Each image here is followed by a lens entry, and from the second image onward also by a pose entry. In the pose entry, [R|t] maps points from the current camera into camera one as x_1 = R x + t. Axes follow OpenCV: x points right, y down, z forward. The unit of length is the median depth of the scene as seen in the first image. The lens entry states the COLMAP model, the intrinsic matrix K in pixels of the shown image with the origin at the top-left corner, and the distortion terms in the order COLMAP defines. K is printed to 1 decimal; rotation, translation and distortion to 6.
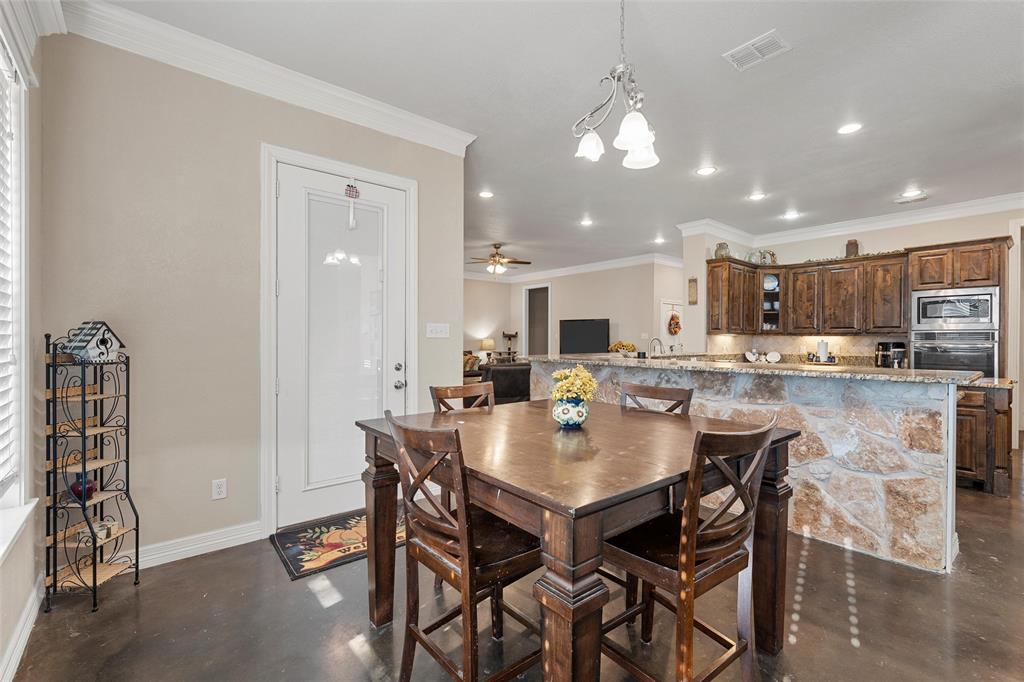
lens RADIAL K [[432.3, 0, 512.0], [0, 432.3, 341.0], [0, 0, 1]] dist [0.002538, 0.000306]
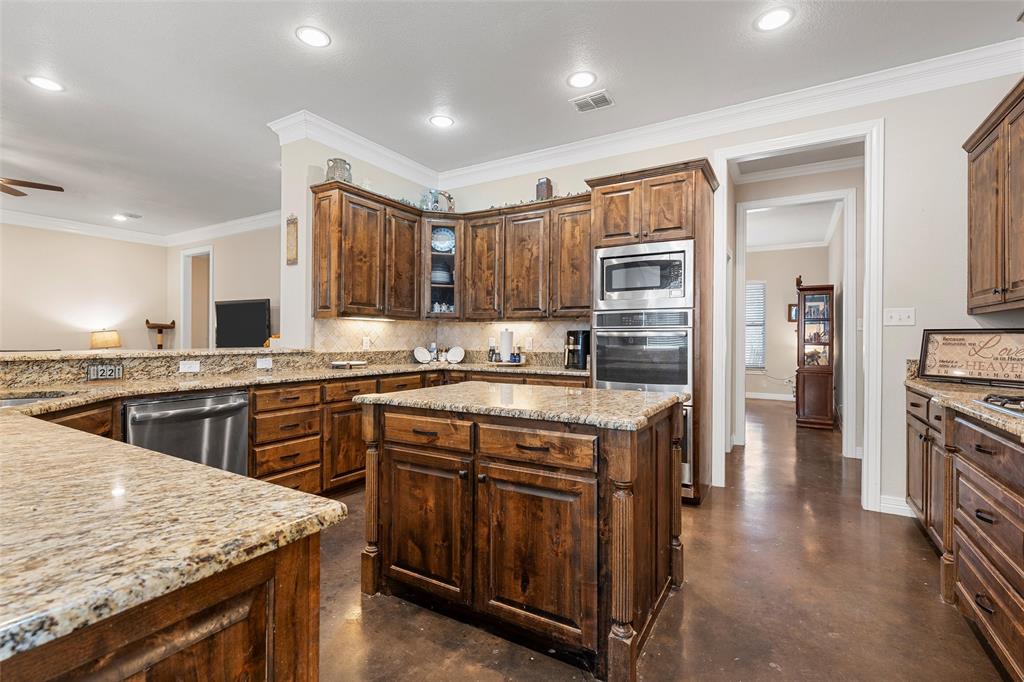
lens RADIAL K [[432.3, 0, 512.0], [0, 432.3, 341.0], [0, 0, 1]] dist [0.002538, 0.000306]
pose [[0.950620, -0.001346, 0.310355, 0.529042], [0.000584, 0.999997, 0.002549, 0.015563], [-0.310358, -0.002242, 0.950617, 0.378323]]
